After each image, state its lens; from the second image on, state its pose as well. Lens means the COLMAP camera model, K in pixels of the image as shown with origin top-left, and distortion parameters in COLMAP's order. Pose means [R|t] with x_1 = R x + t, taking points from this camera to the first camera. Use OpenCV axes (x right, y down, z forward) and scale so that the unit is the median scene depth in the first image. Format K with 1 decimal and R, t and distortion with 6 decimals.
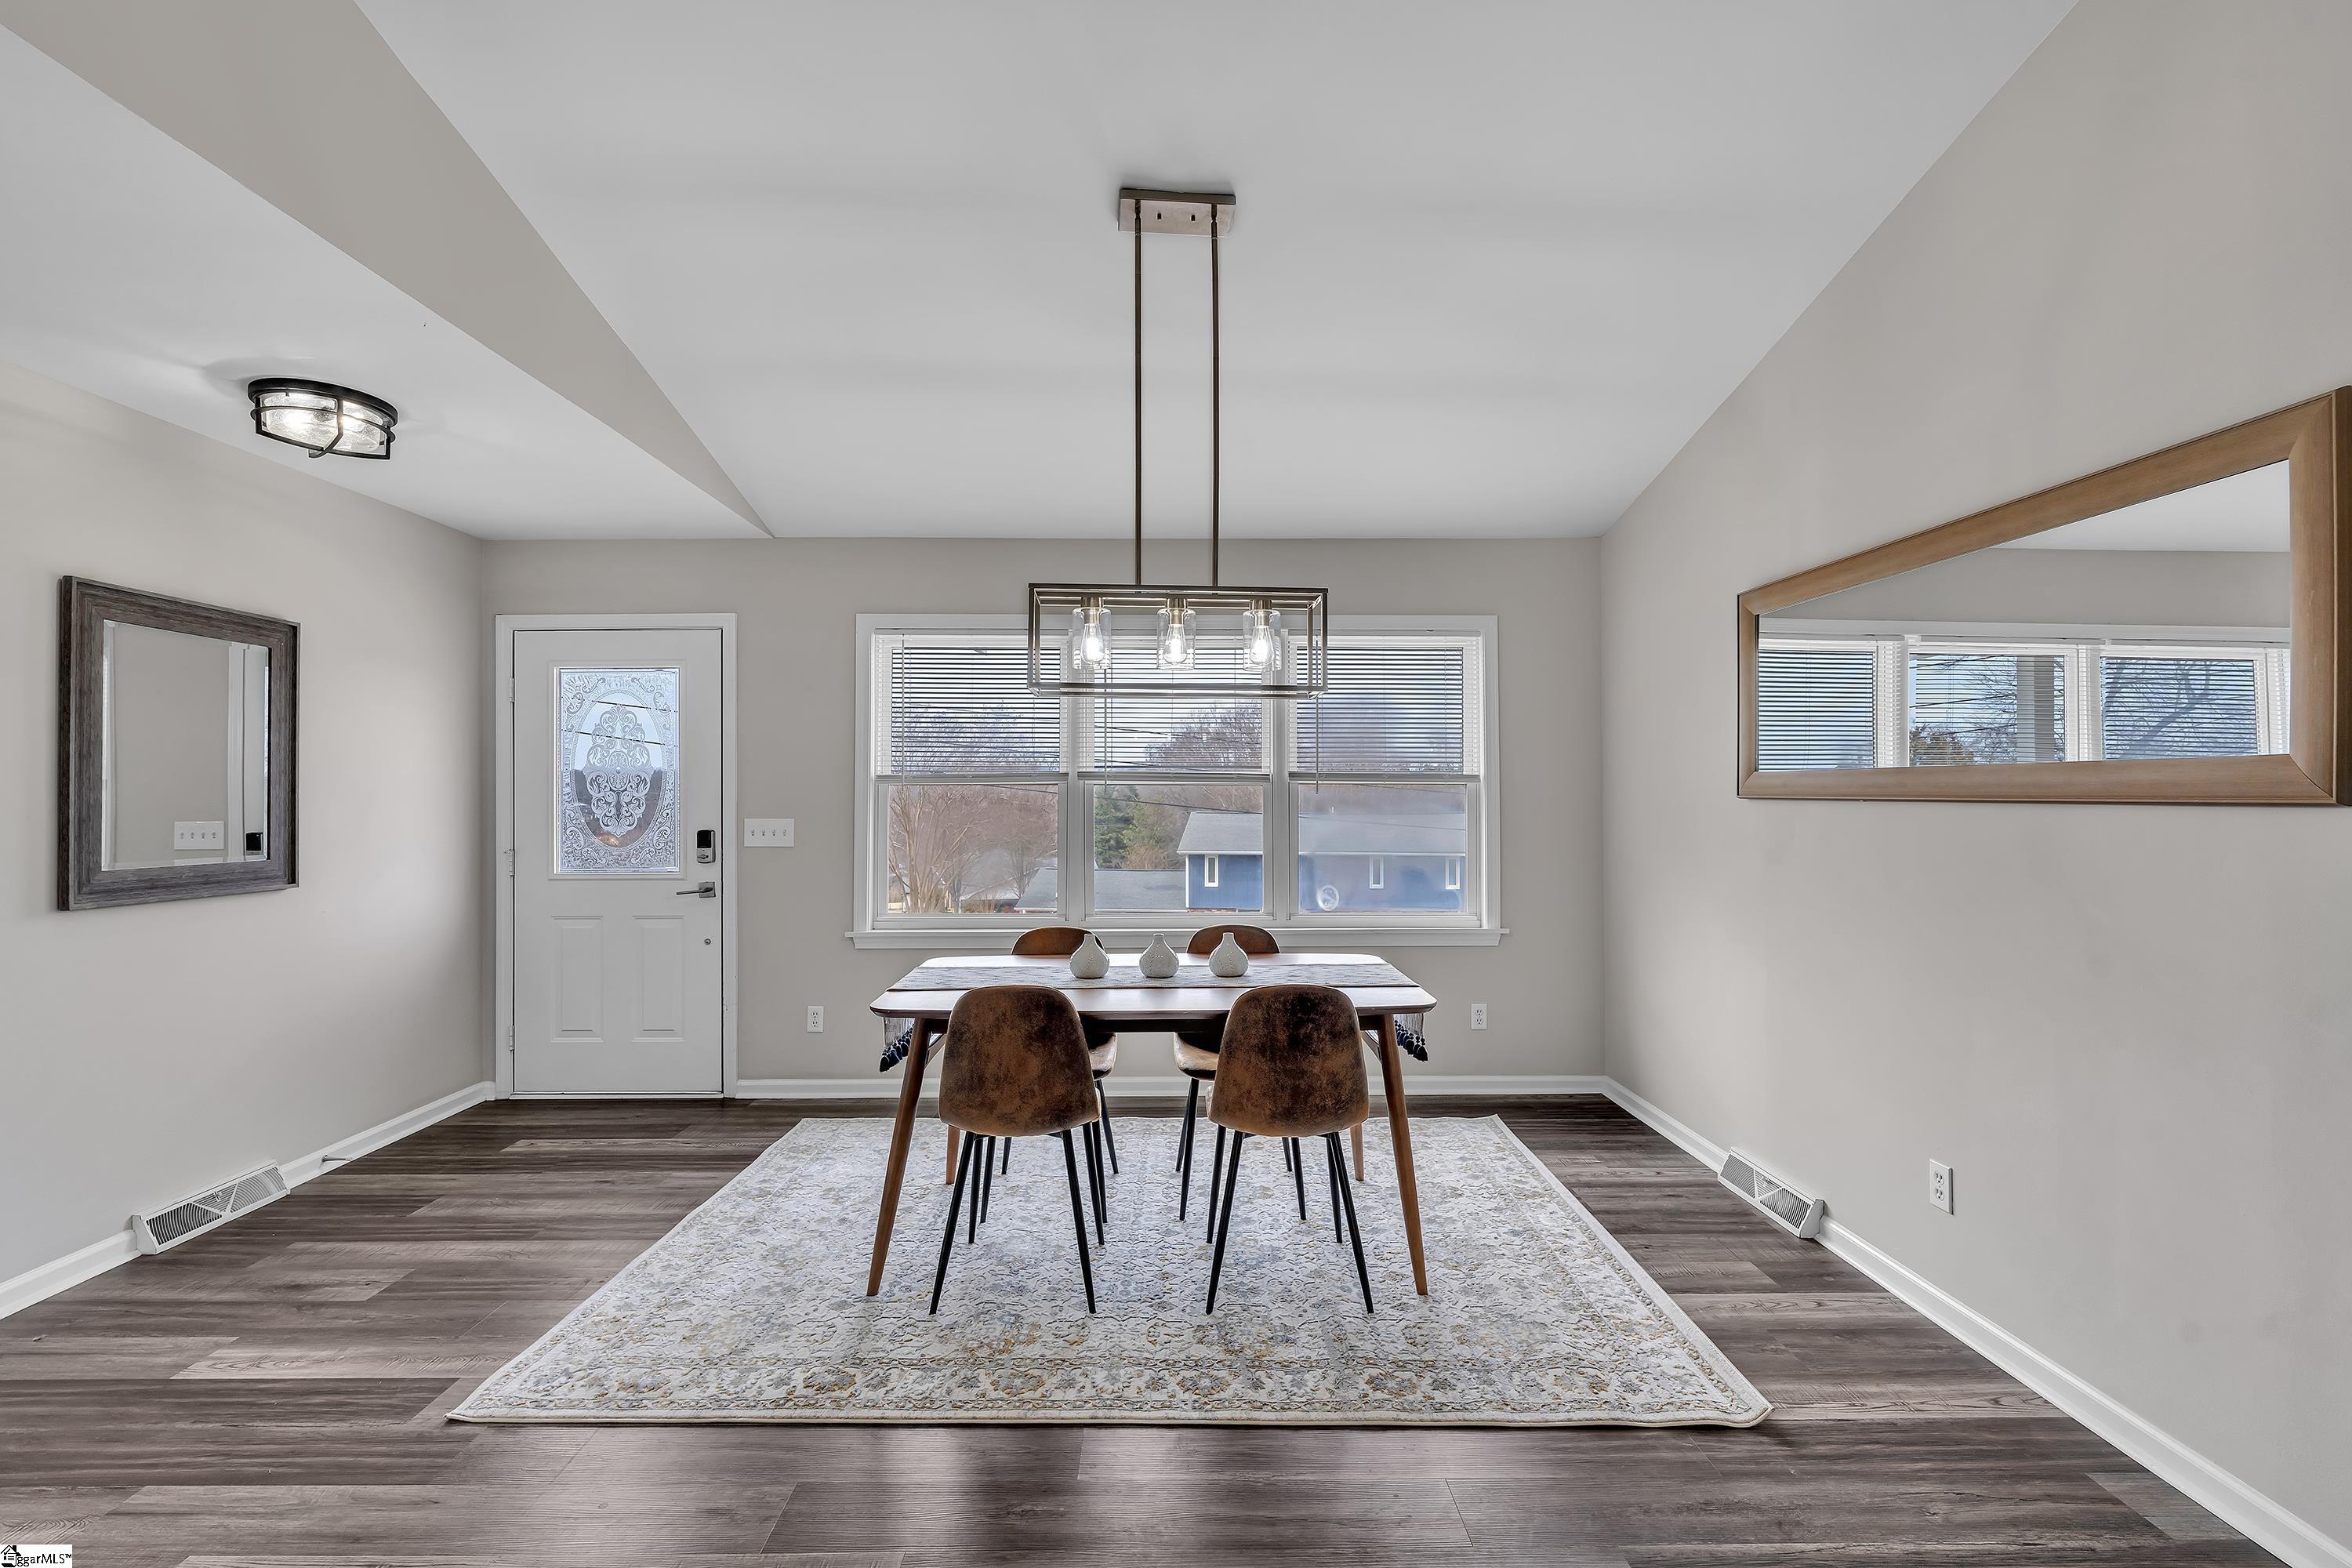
lens RADIAL K [[1044.5, 0, 1164.4], [0, 1044.5, 788.7], [0, 0, 1]] dist [0.004348, 0.001132]
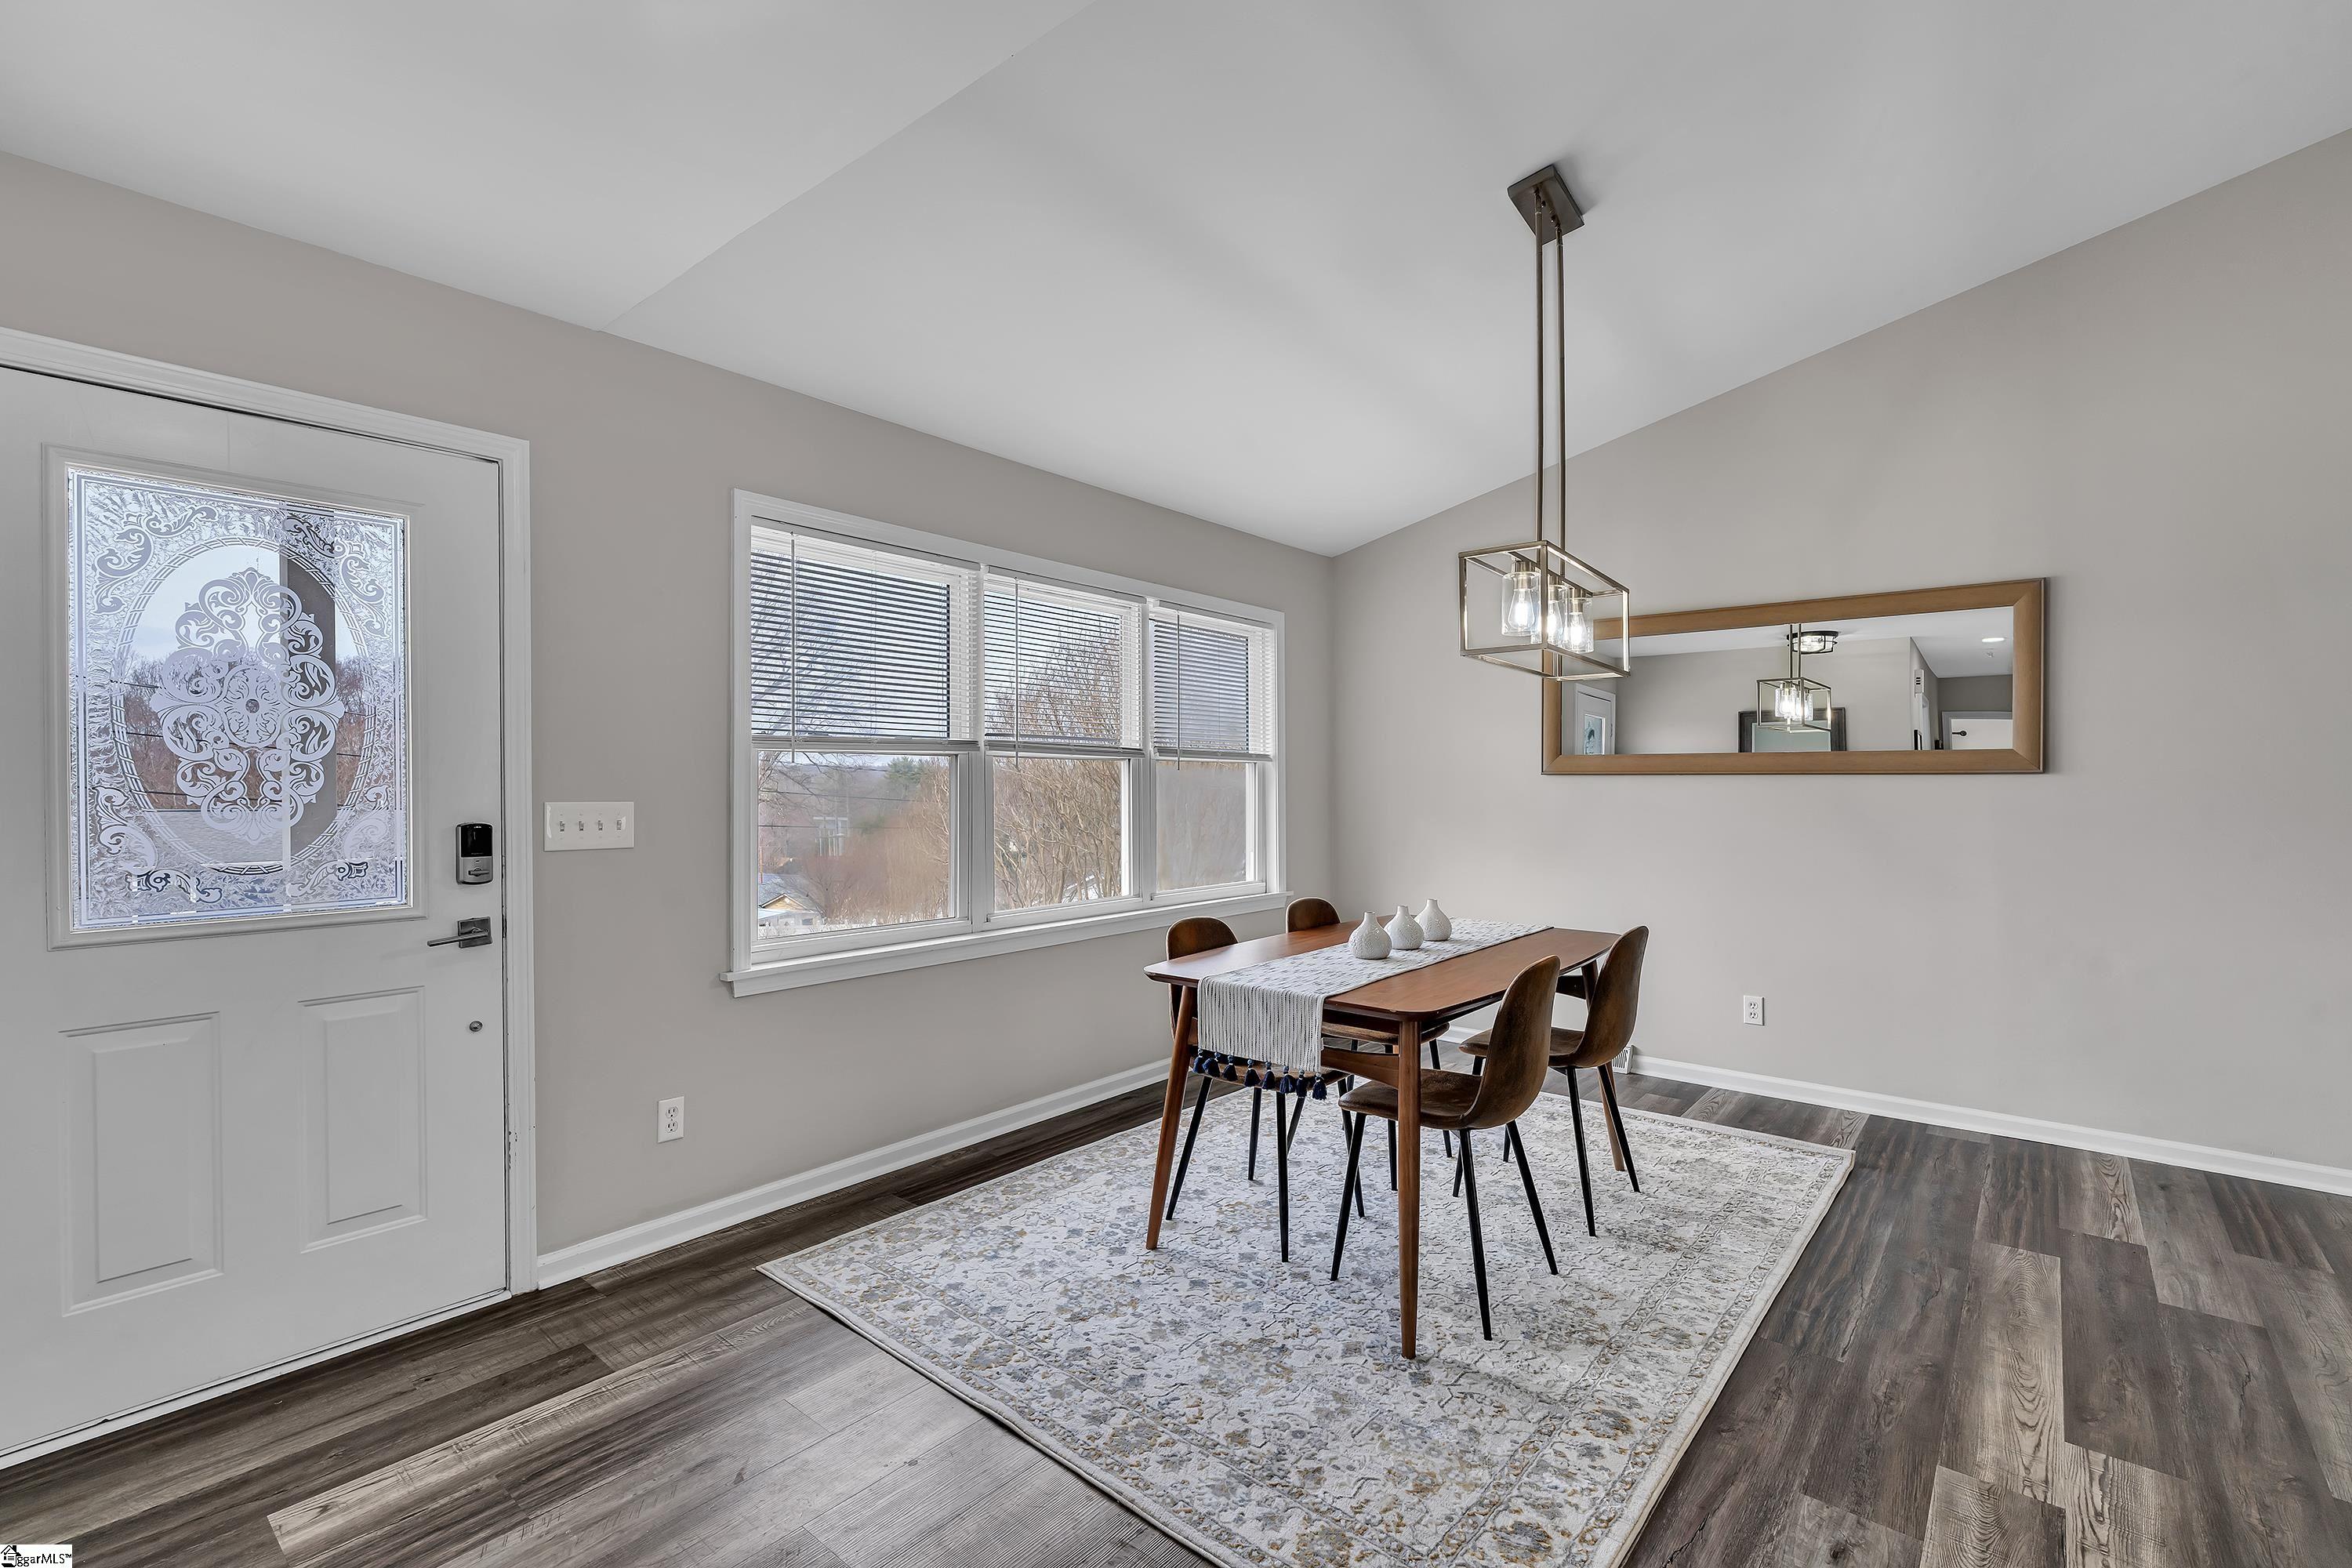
lens RADIAL K [[1044.5, 0, 1189.2], [0, 1044.5, 789.5], [0, 0, 1]] dist [0.004348, 0.001132]
pose [[0.647339, -0.004049, 0.762192, -0.614052], [-0.004406, 0.999949, 0.009054, 0.014872], [-0.762190, -0.009219, 0.647288, 0.357290]]
